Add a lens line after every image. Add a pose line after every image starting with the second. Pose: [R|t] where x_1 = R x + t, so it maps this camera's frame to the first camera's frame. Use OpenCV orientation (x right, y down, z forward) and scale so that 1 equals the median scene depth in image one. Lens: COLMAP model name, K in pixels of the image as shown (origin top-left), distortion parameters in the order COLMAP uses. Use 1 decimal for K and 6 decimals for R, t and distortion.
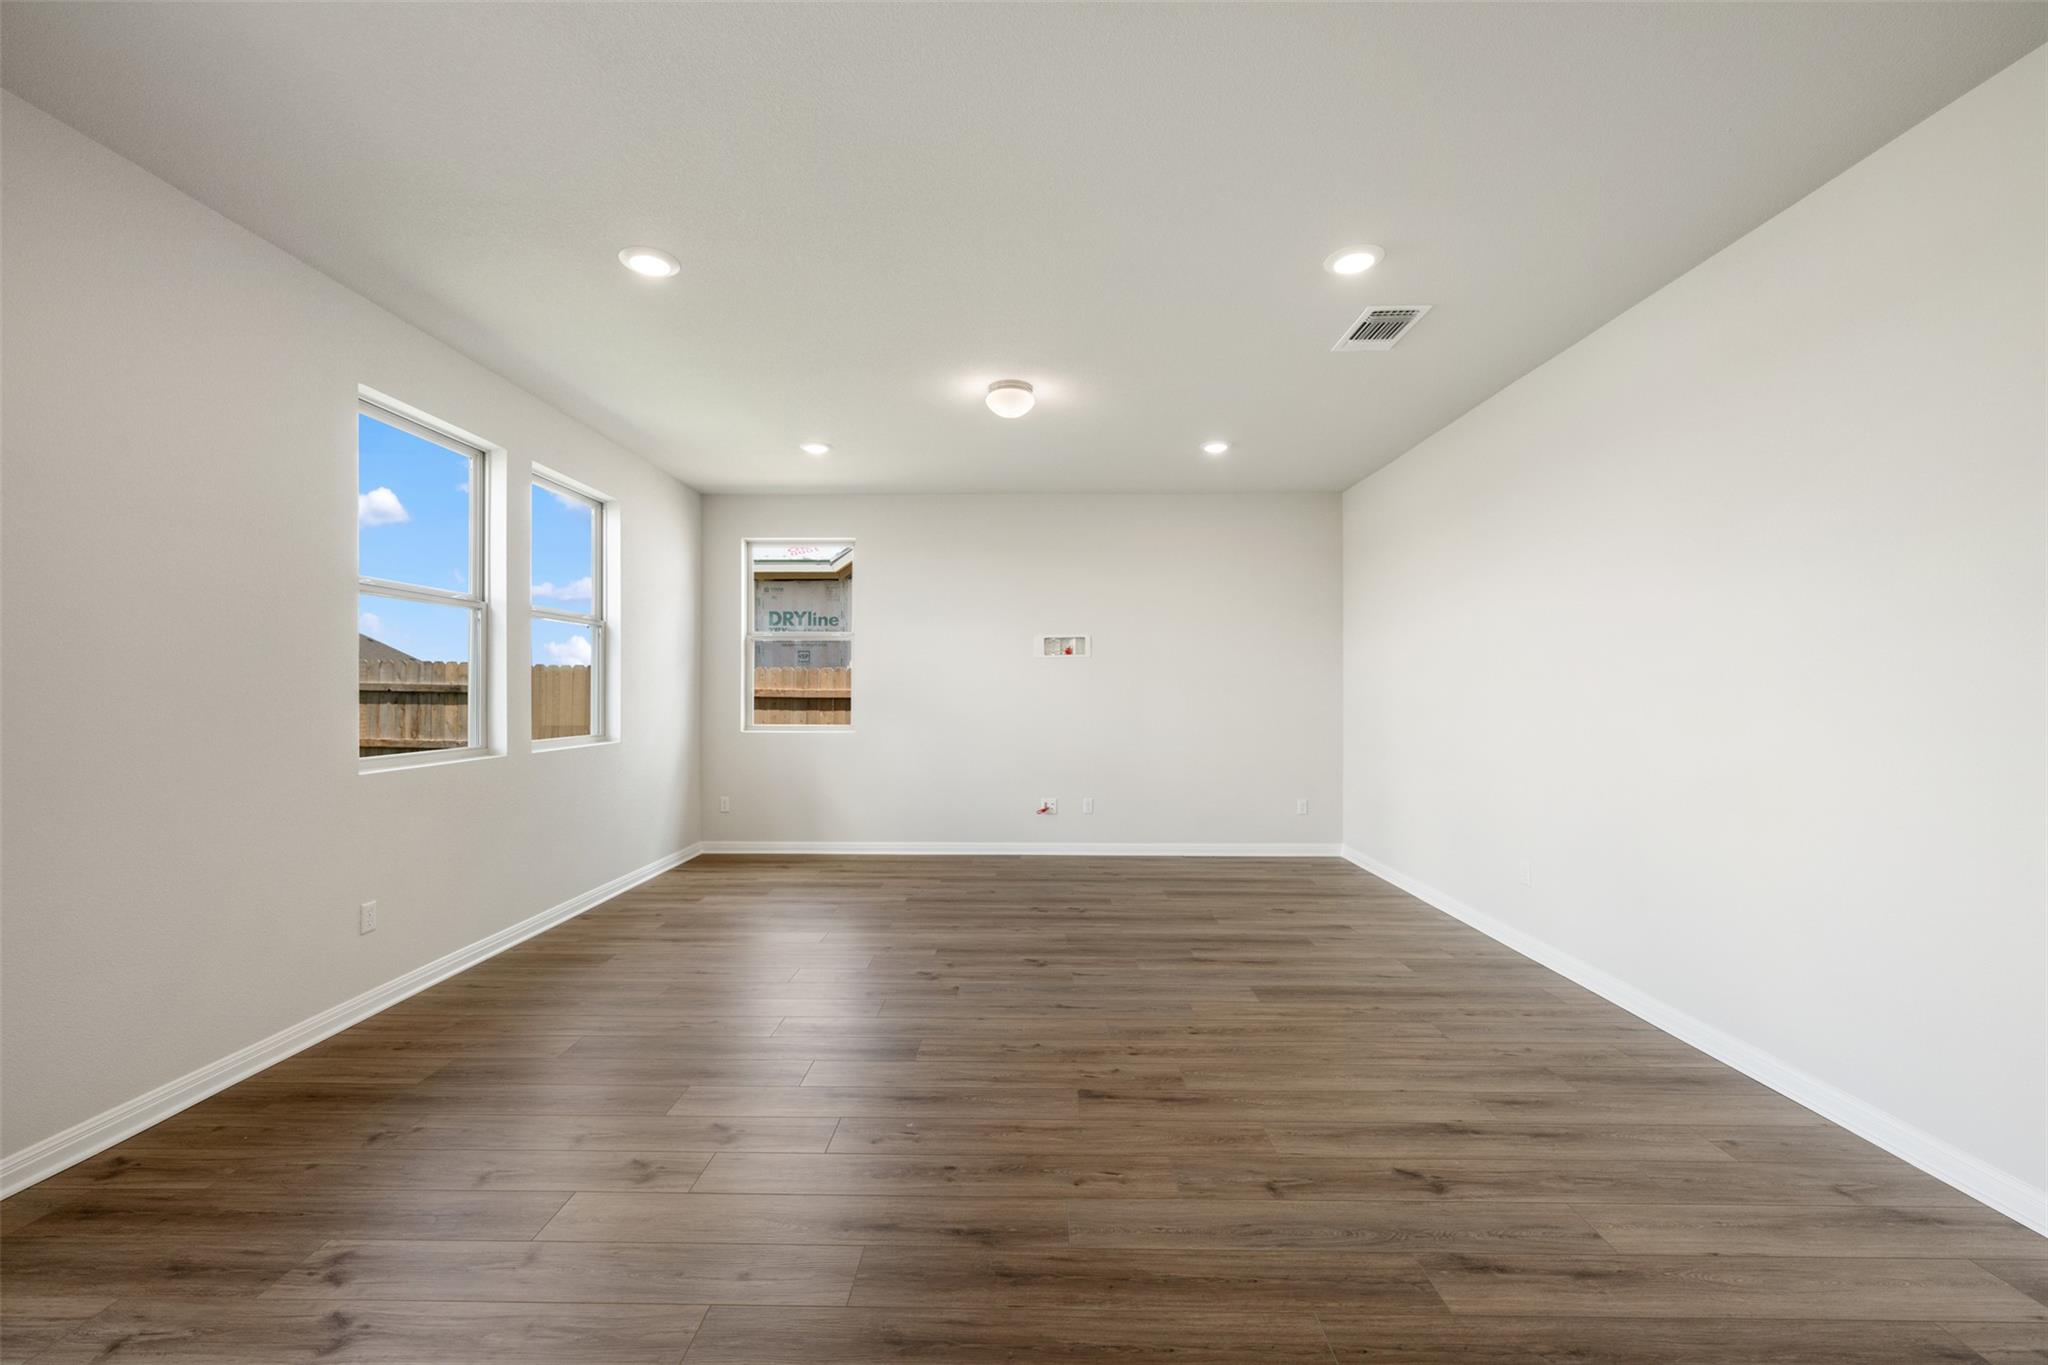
lens RADIAL K [[810.5, 0, 1023.3], [0, 810.5, 678.7], [0, 0, 1]] dist [0.001252, -0.000755]
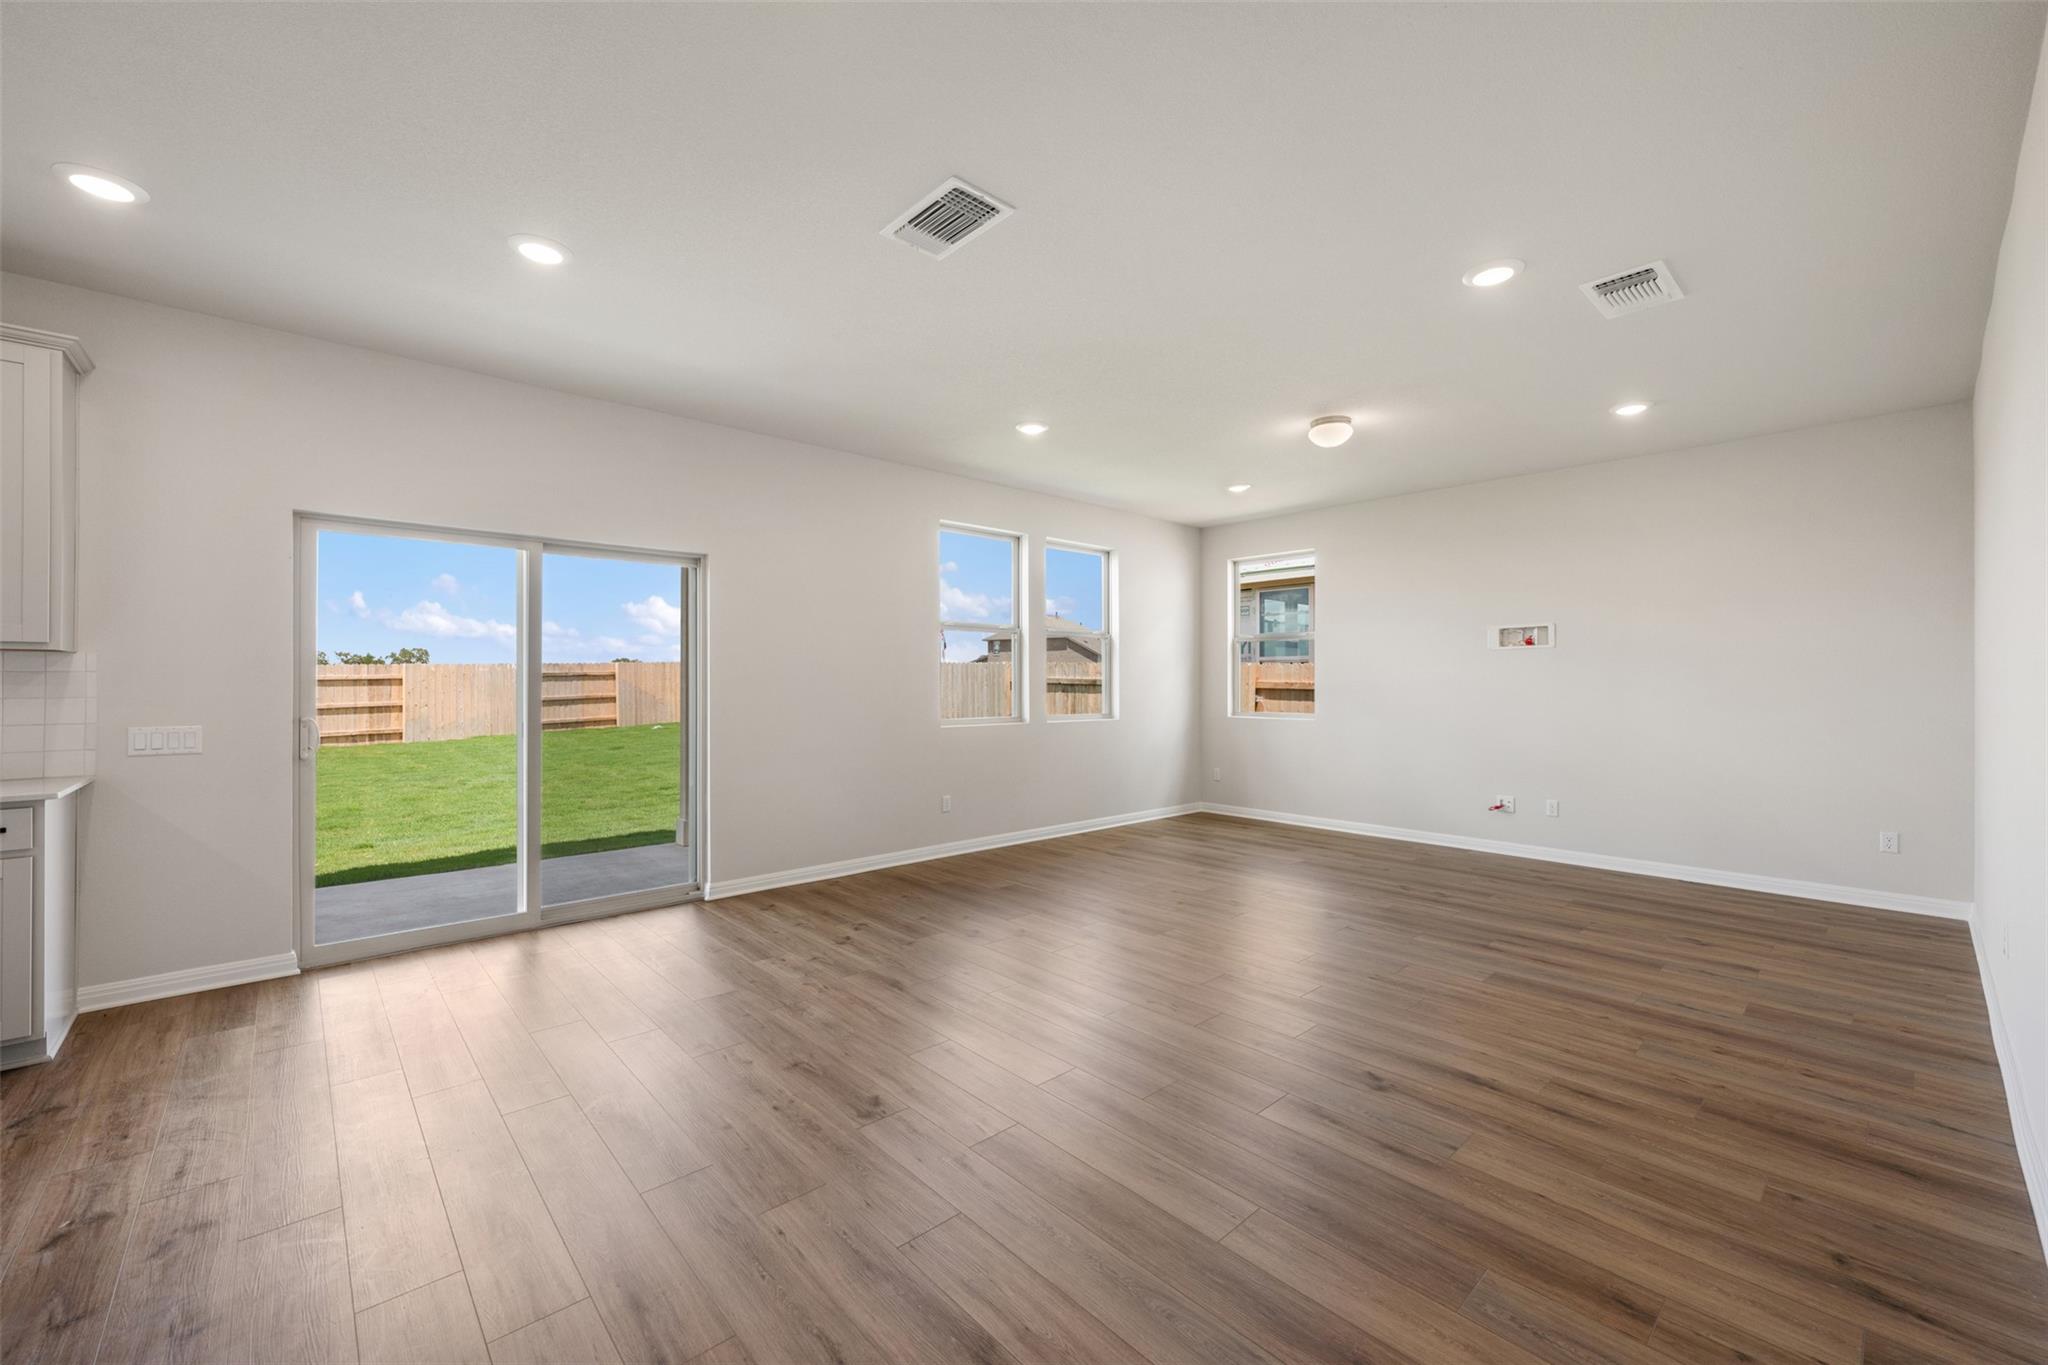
lens RADIAL K [[810.5, 0, 1020.3], [0, 810.5, 678.0], [0, 0, 1]] dist [0.001252, -0.000755]
pose [[0.683937, -0.003307, -0.729533, 0.555197], [0.009983, 0.999939, 0.004826, -0.003701], [0.729473, -0.010584, 0.683928, -0.125488]]
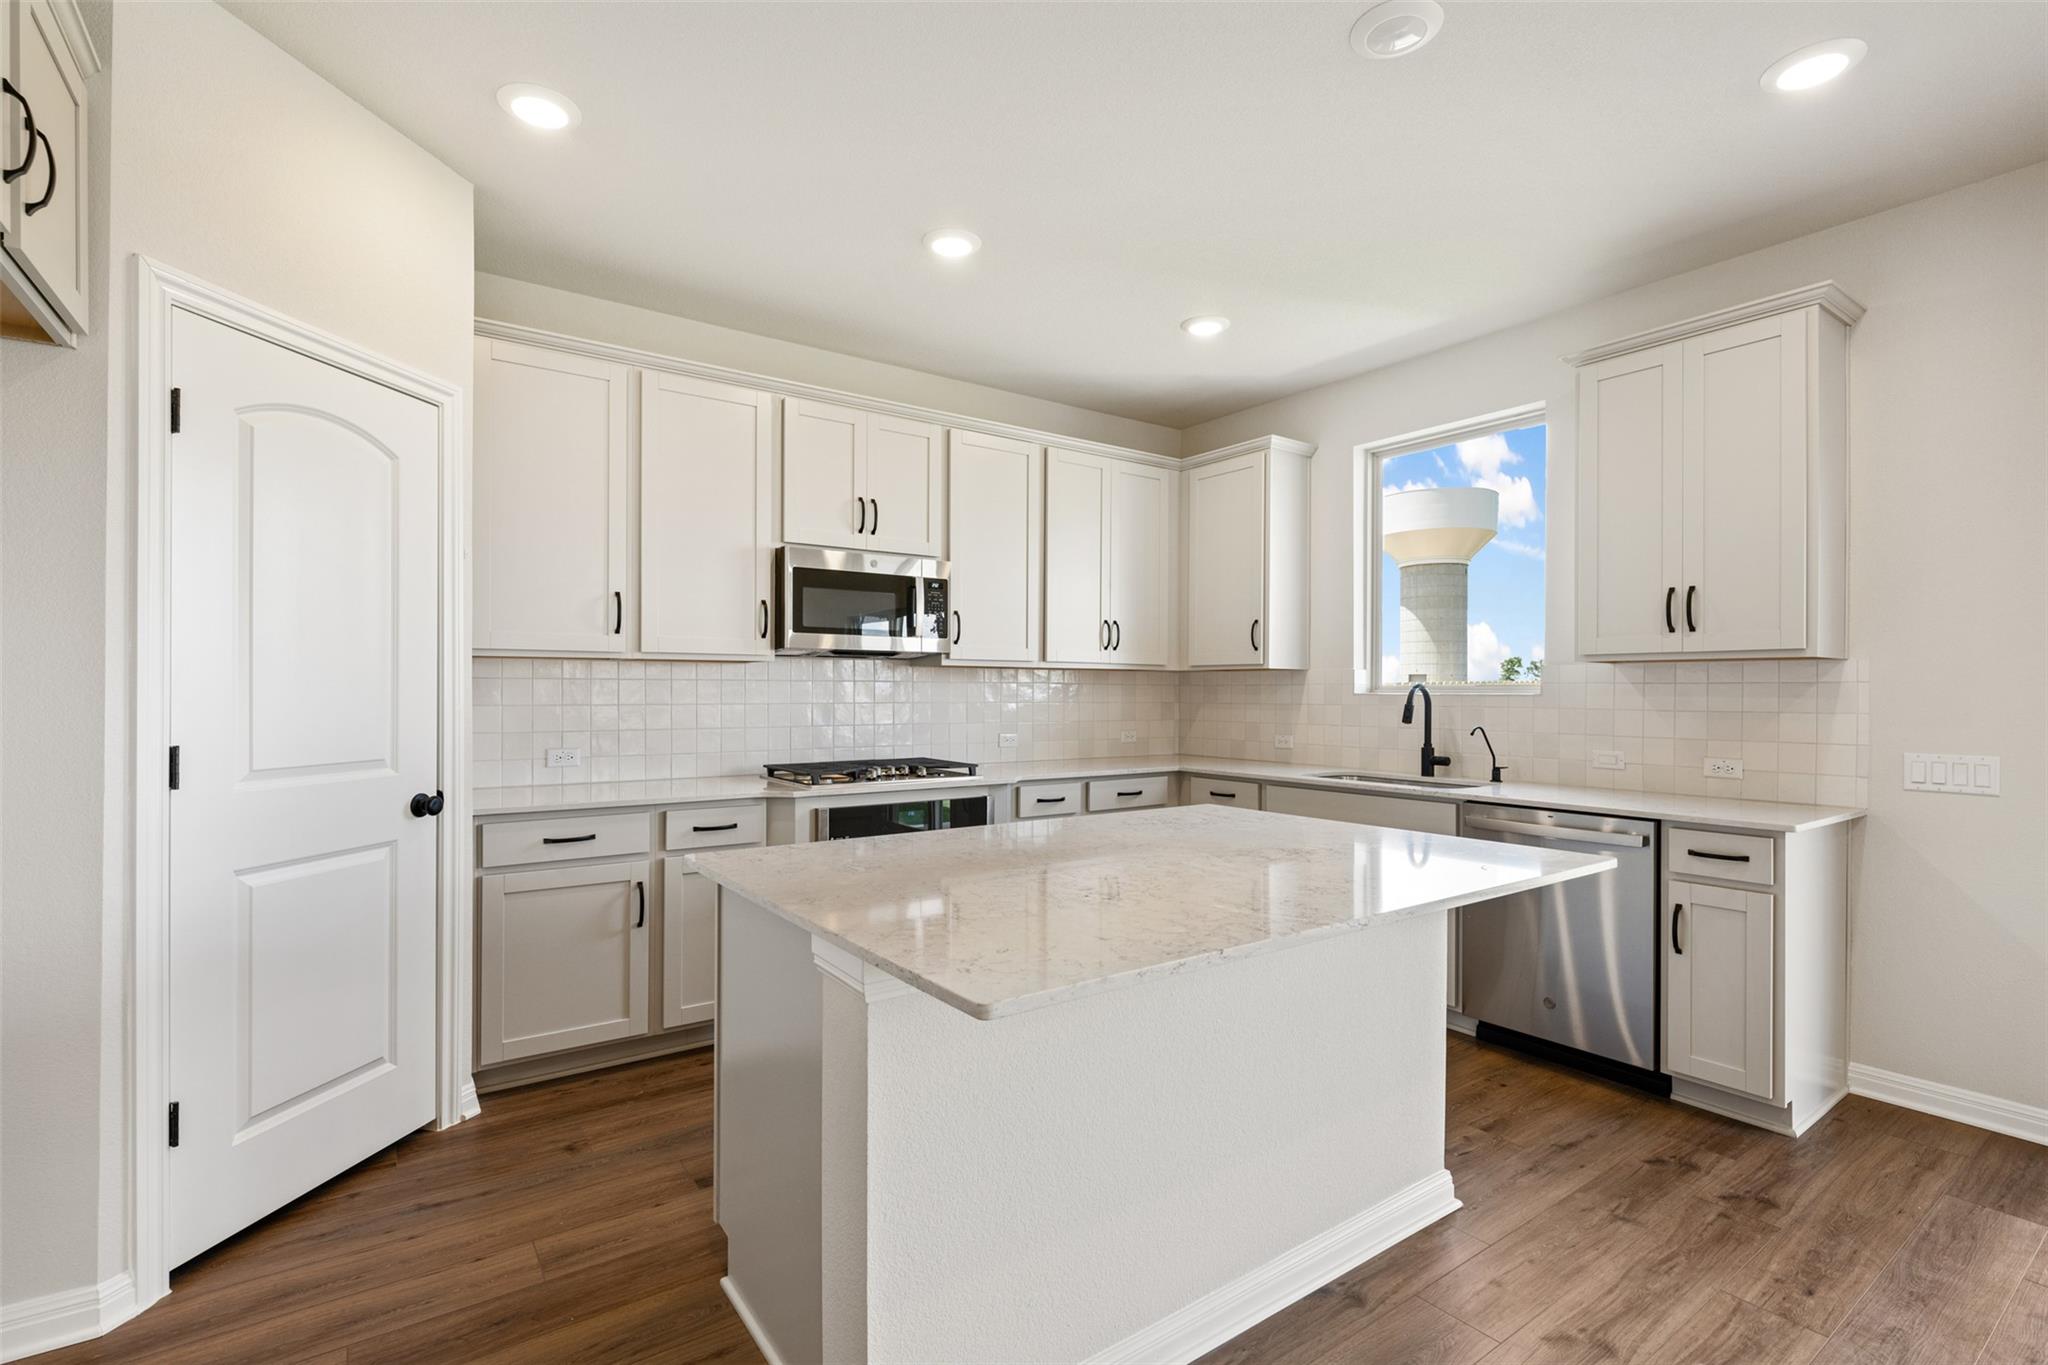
lens RADIAL K [[931.1, 0, 1020.6], [0, 931.1, 691.4], [0, 0, 1]] dist [-0.000041, -0.000351]
pose [[-0.807103, -0.003053, -0.590403, 0.337759], [0.004906, 0.999917, -0.011876, -0.002234], [0.590390, -0.012482, -0.807022, -0.039831]]
